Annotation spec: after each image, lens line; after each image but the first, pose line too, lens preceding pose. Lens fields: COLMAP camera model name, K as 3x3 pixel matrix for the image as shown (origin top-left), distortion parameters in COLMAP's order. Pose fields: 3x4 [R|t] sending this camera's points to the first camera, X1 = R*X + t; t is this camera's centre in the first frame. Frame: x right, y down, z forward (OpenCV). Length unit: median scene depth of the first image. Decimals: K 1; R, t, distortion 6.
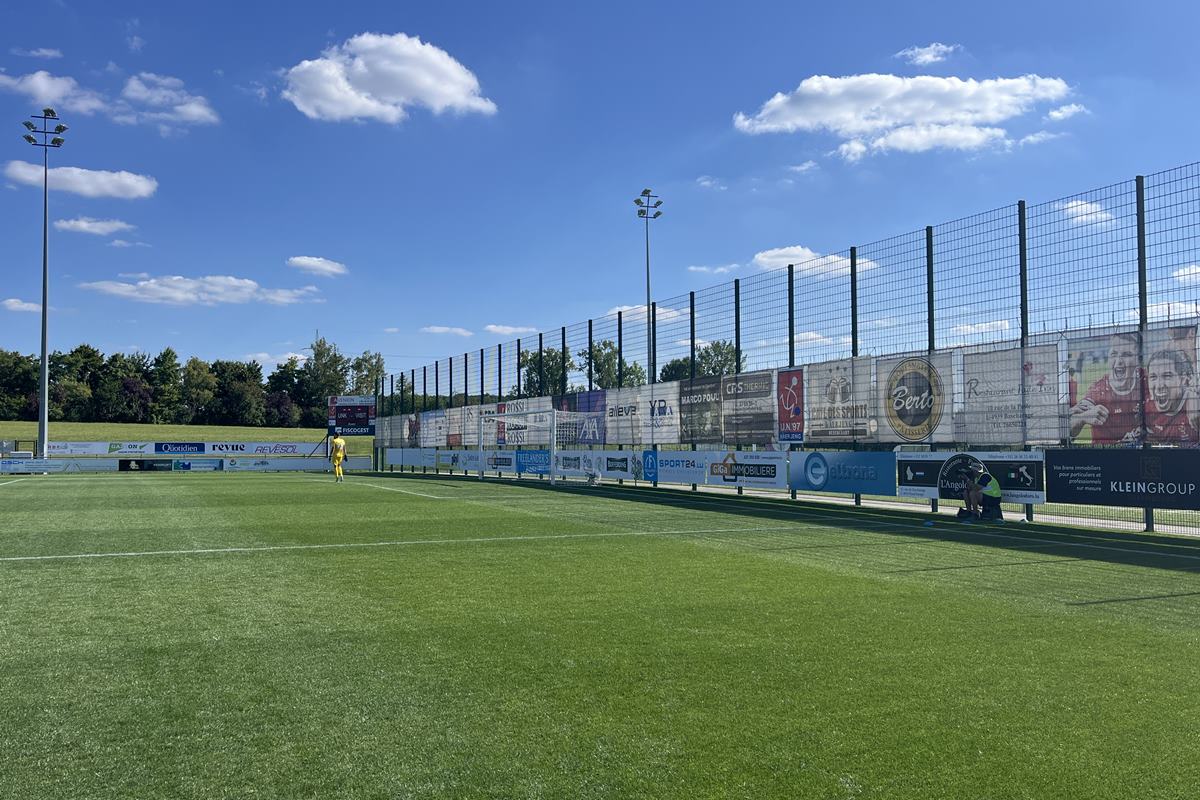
lens RADIAL K [[1008.6, 0, 608.9], [0, 1008.6, 399.7], [0, 0, 1]] dist [0.027614, -0.004117]
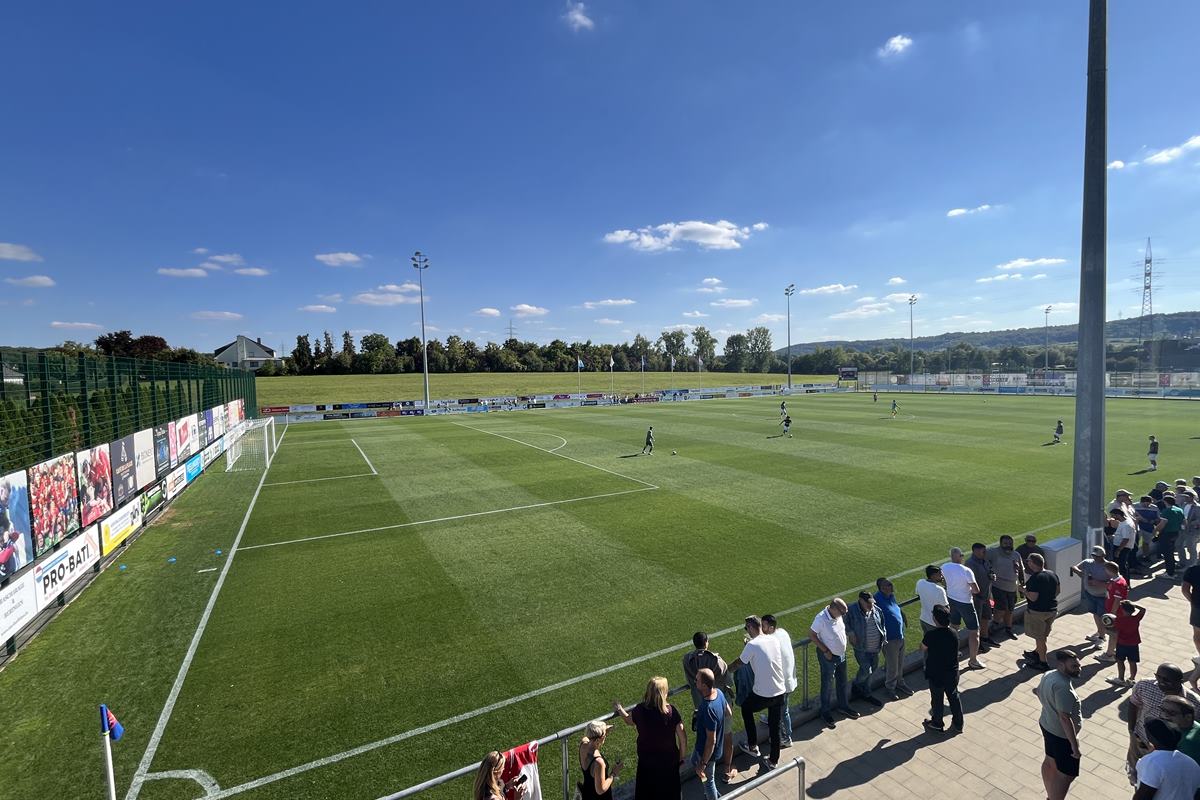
lens RADIAL K [[531.4, 0, 600.2], [0, 531.4, 401.6], [0, 0, 1]] dist [0.010403, 0.000128]
pose [[0.997932, -0.025420, 0.059031, -1.753124], [0.018857, 0.993842, 0.109187, -0.147886], [-0.061443, -0.107848, 0.992267, -0.977050]]
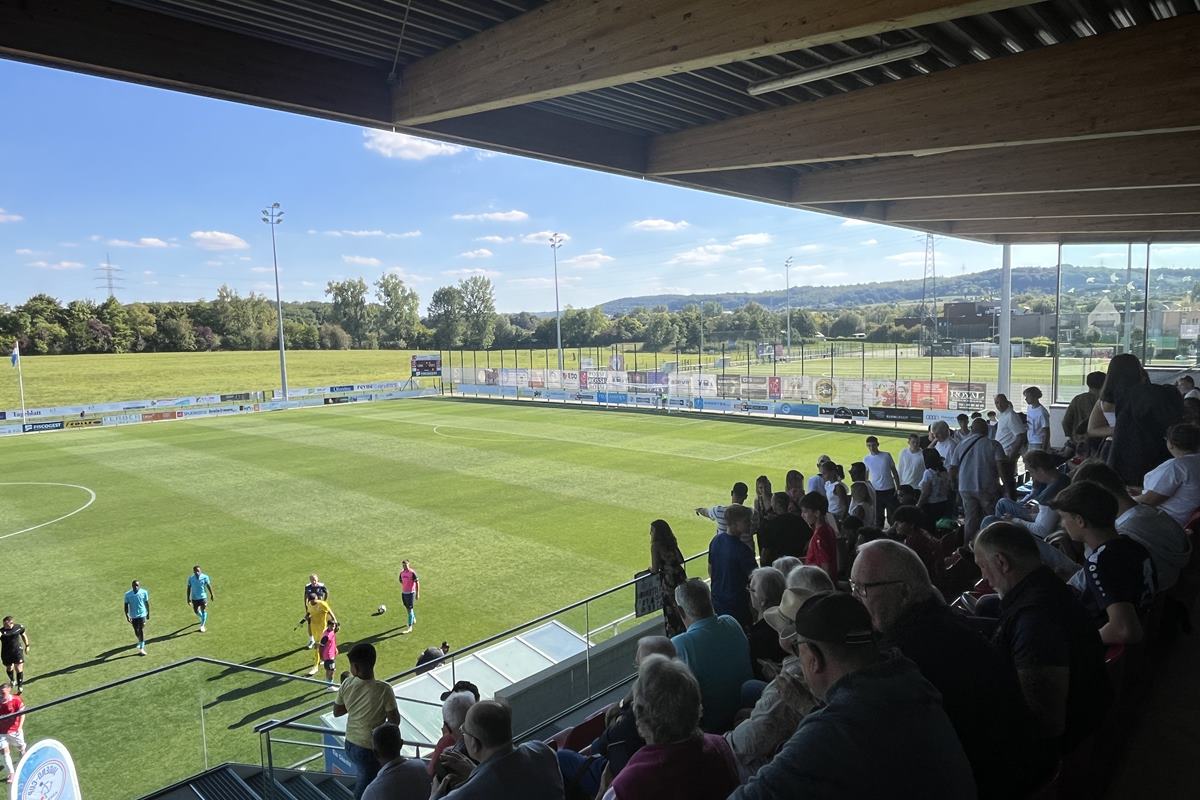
lens RADIAL K [[753.4, 0, 589.4], [0, 753.4, 394.5], [0, 0, 1]] dist [-0.001117, 0.000873]
pose [[0.934662, -0.054637, 0.351314, -0.706441], [0.007344, 0.990878, 0.134565, -0.175081], [-0.355462, -0.123193, 0.926537, -0.585632]]
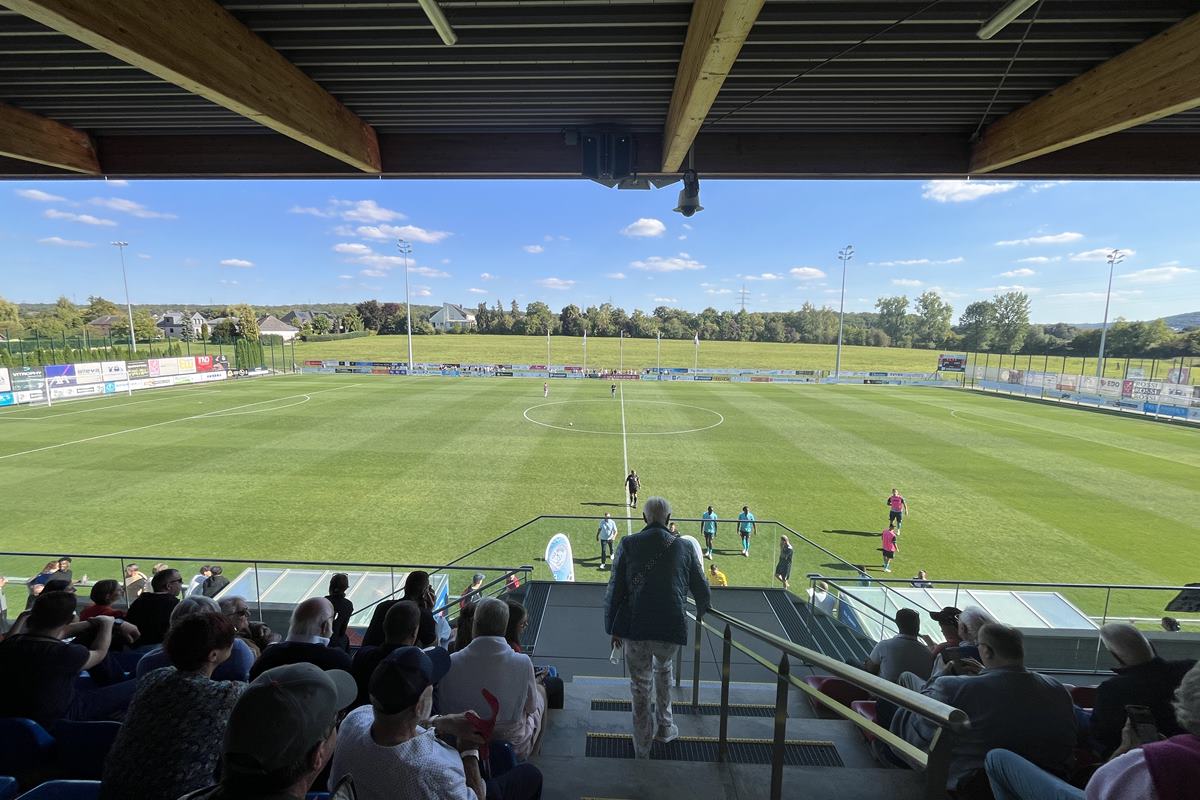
lens RADIAL K [[484.5, 0, 601.7], [0, 484.5, 397.3], [0, 0, 1]] dist [-0.001579, 0.000164]
pose [[0.888535, 0.074788, -0.452673, -0.711270], [0.007942, 0.983971, 0.178153, -0.174688], [0.458741, -0.161890, 0.873698, -0.588880]]
